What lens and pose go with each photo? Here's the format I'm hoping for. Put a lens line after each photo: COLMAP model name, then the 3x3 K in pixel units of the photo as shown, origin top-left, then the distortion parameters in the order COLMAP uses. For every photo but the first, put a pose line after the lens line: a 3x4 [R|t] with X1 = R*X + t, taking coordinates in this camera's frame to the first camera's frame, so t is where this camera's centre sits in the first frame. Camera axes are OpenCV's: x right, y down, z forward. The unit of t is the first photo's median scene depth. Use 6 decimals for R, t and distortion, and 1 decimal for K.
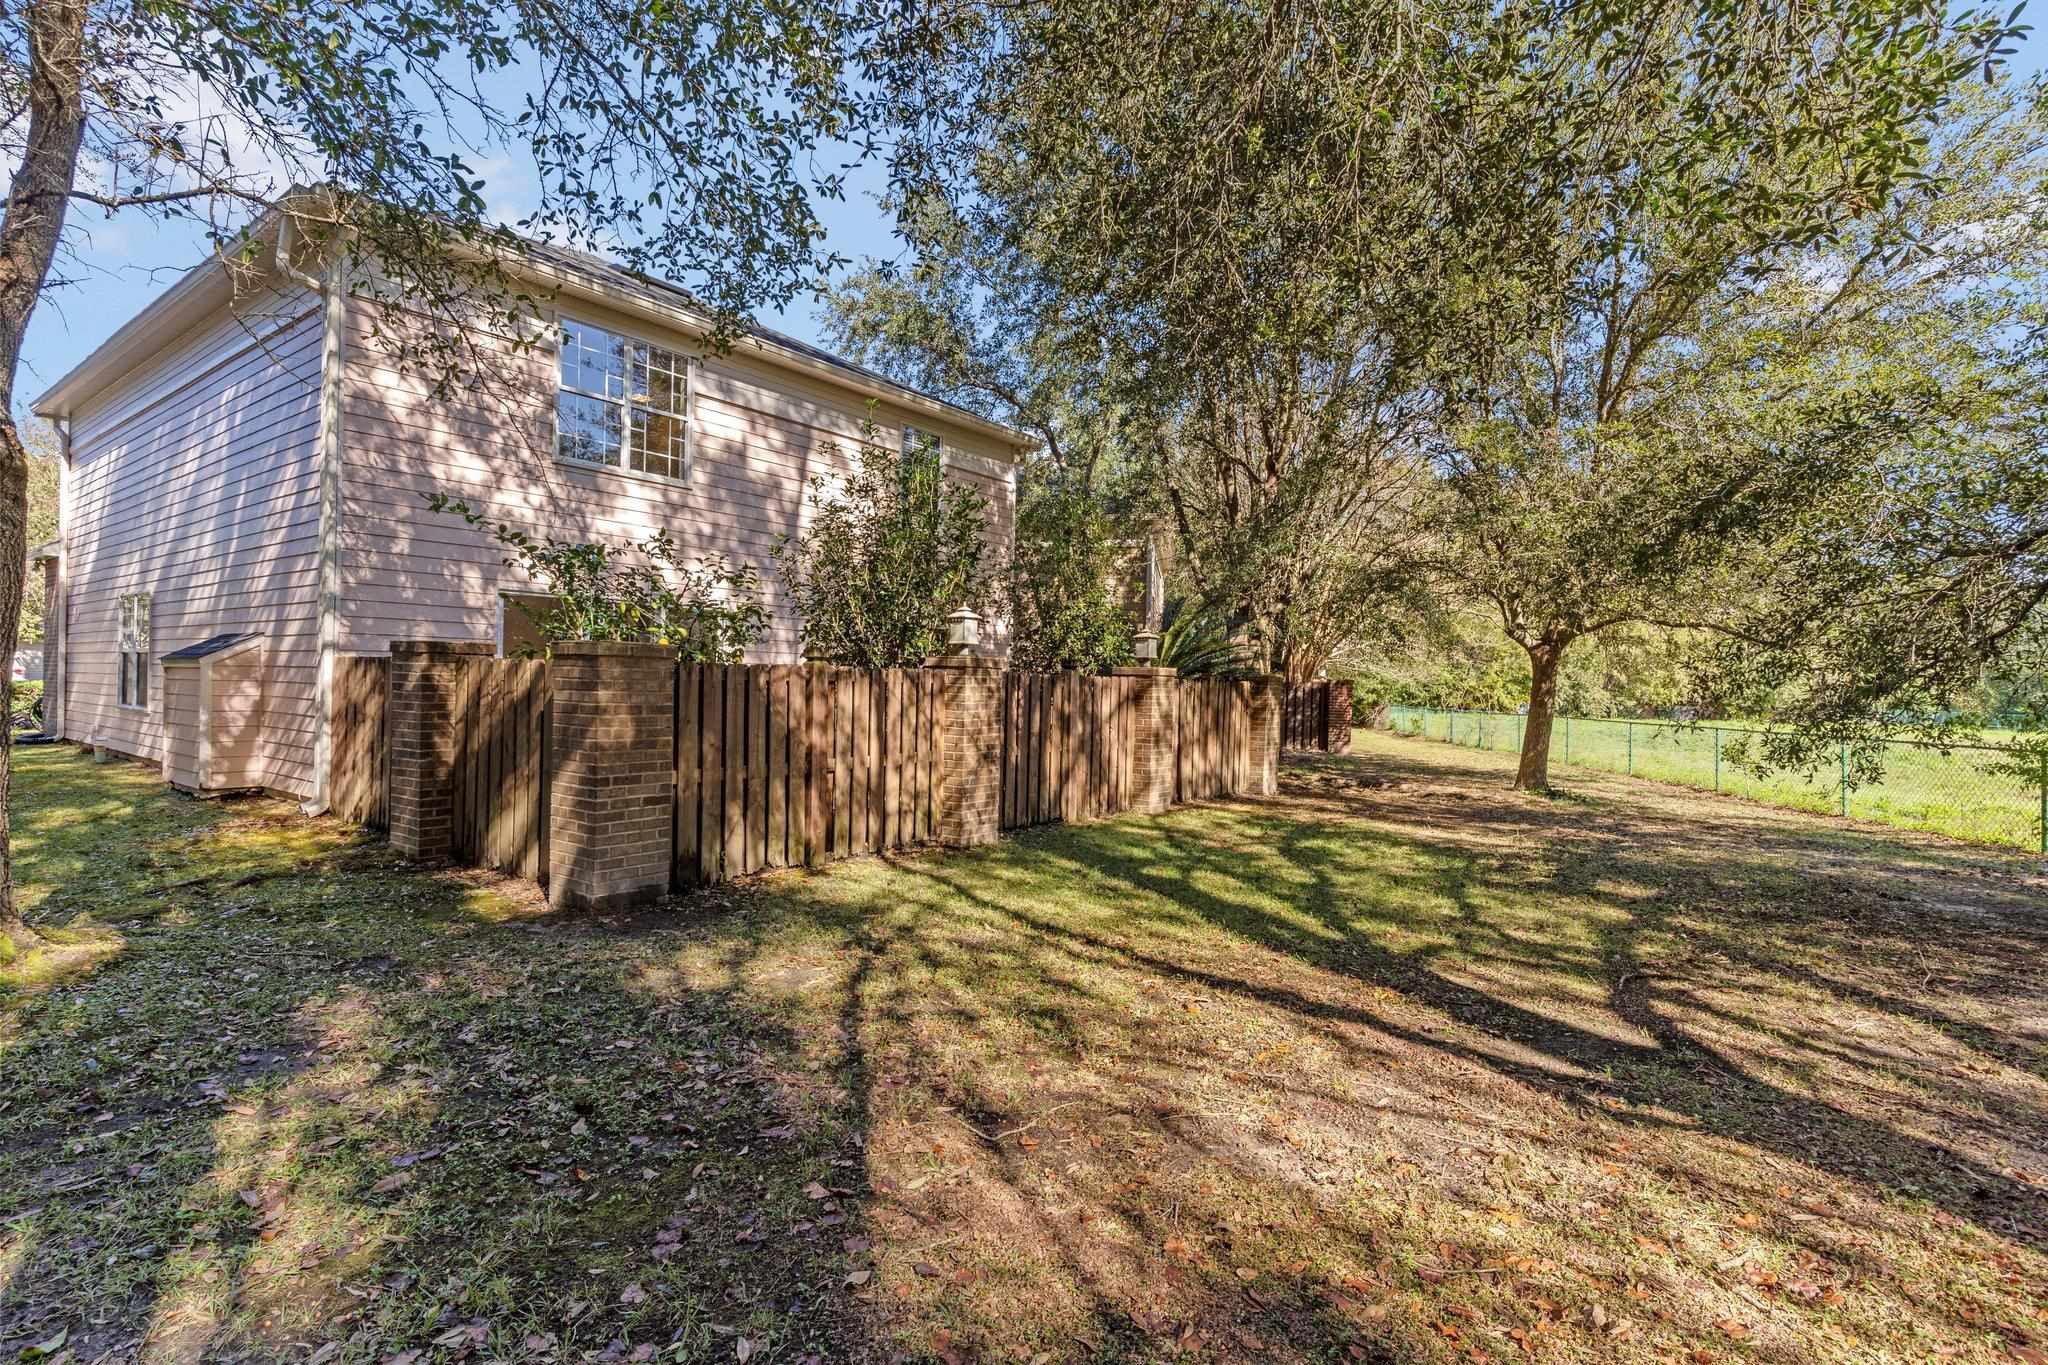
lens RADIAL K [[996.8, 0, 1023.4], [0, 996.8, 681.3], [0, 0, 1]] dist [-0.000819, 0.000330]
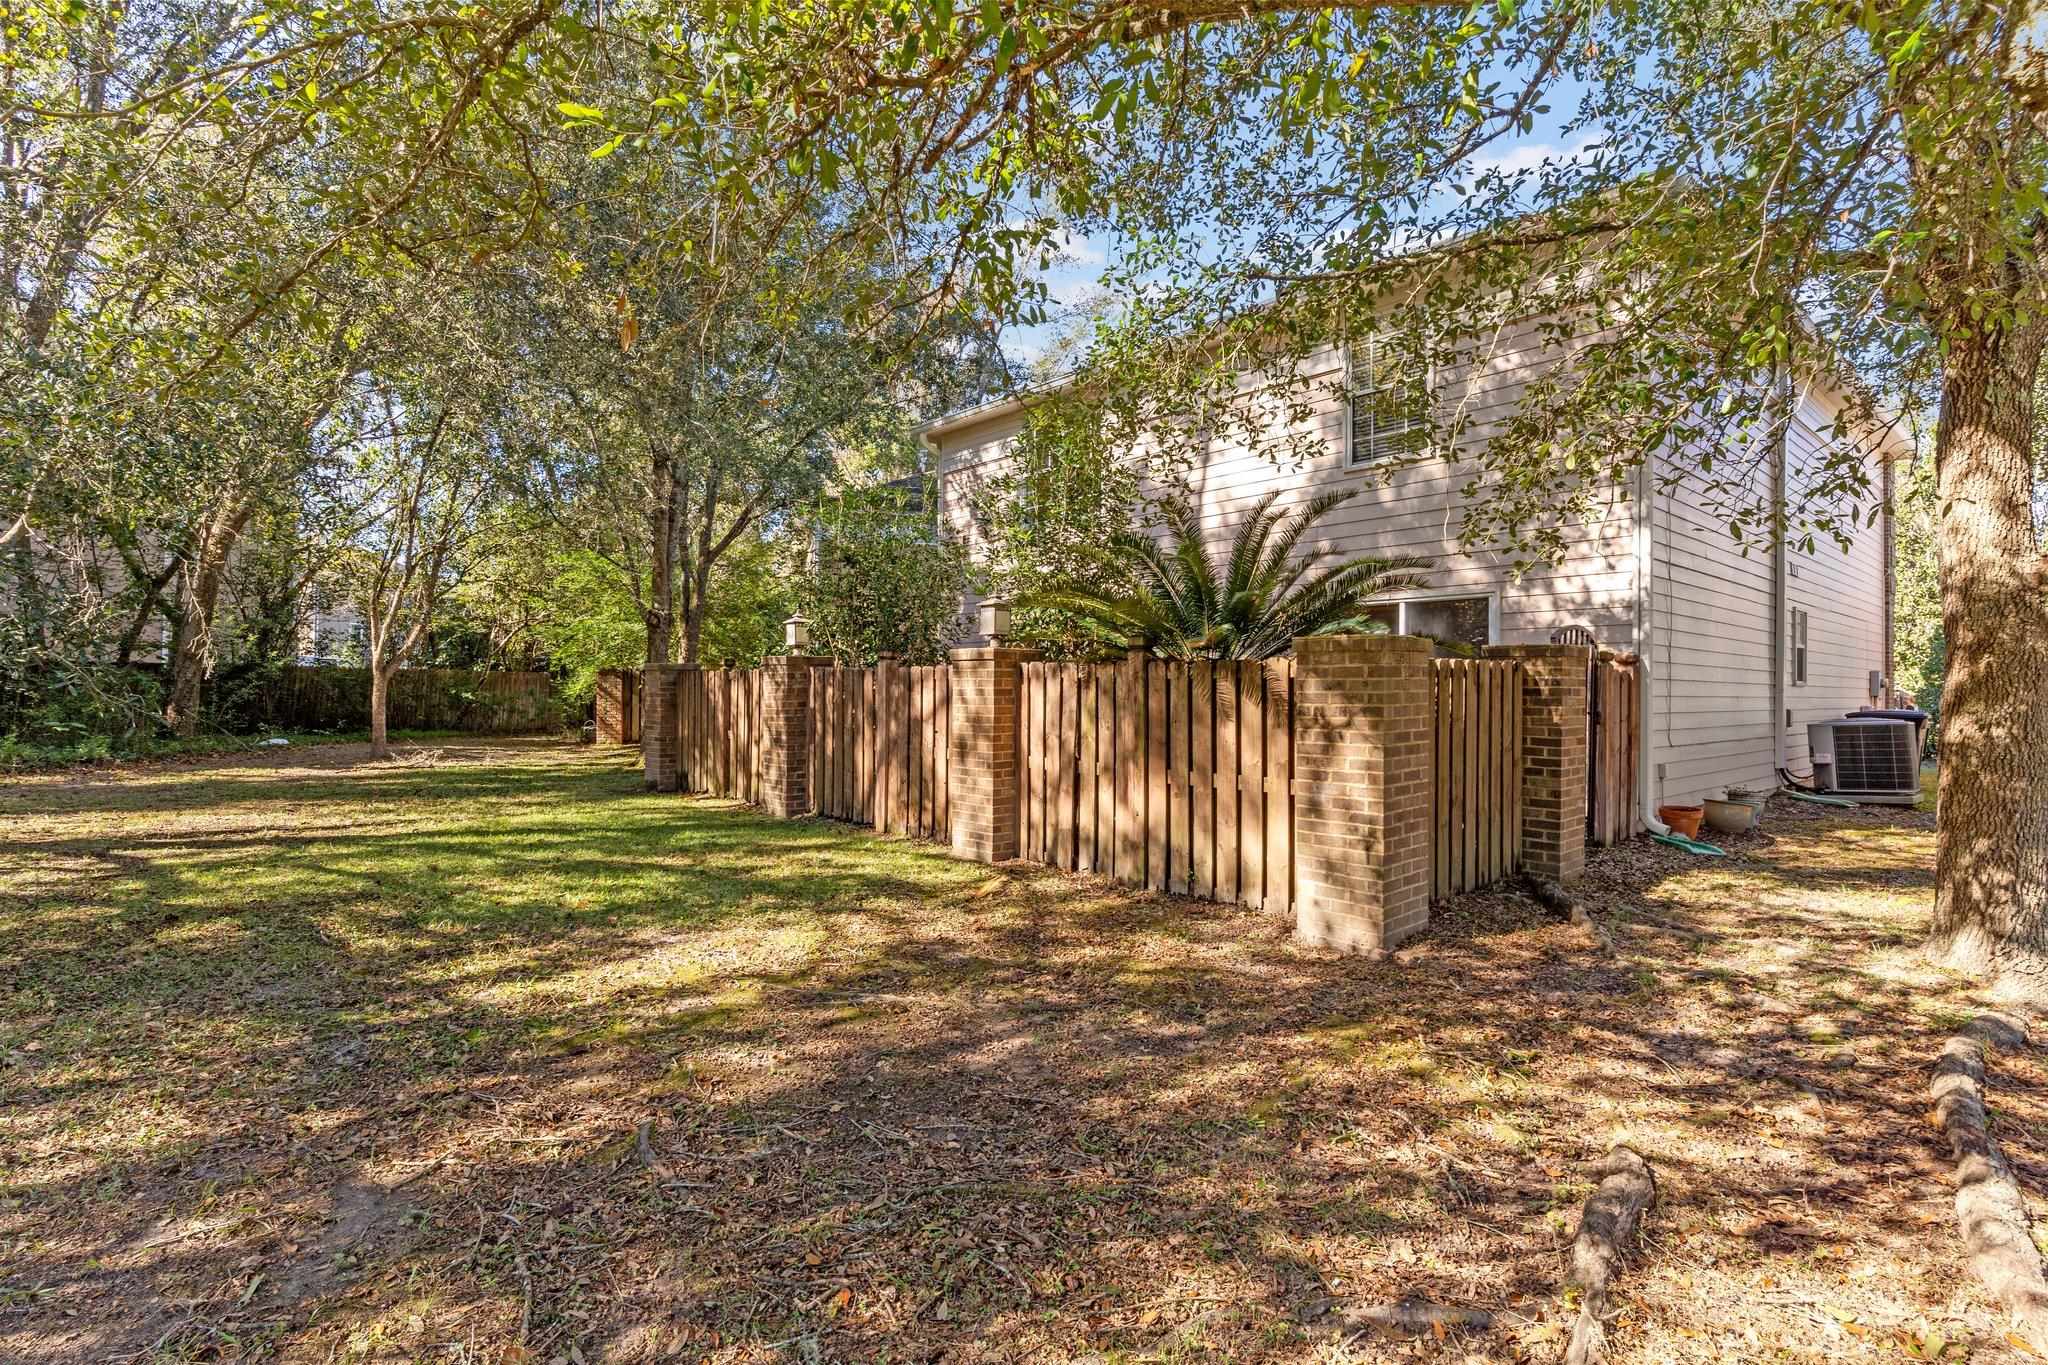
lens RADIAL K [[996.8, 0, 1024.2], [0, 996.8, 687.6], [0, 0, 1]] dist [-0.000819, 0.000330]
pose [[-0.184684, -0.023900, -0.982507, 0.951270], [-0.011940, 0.999685, -0.022074, 0.032155], [0.982725, 0.007654, -0.184912, 1.348632]]
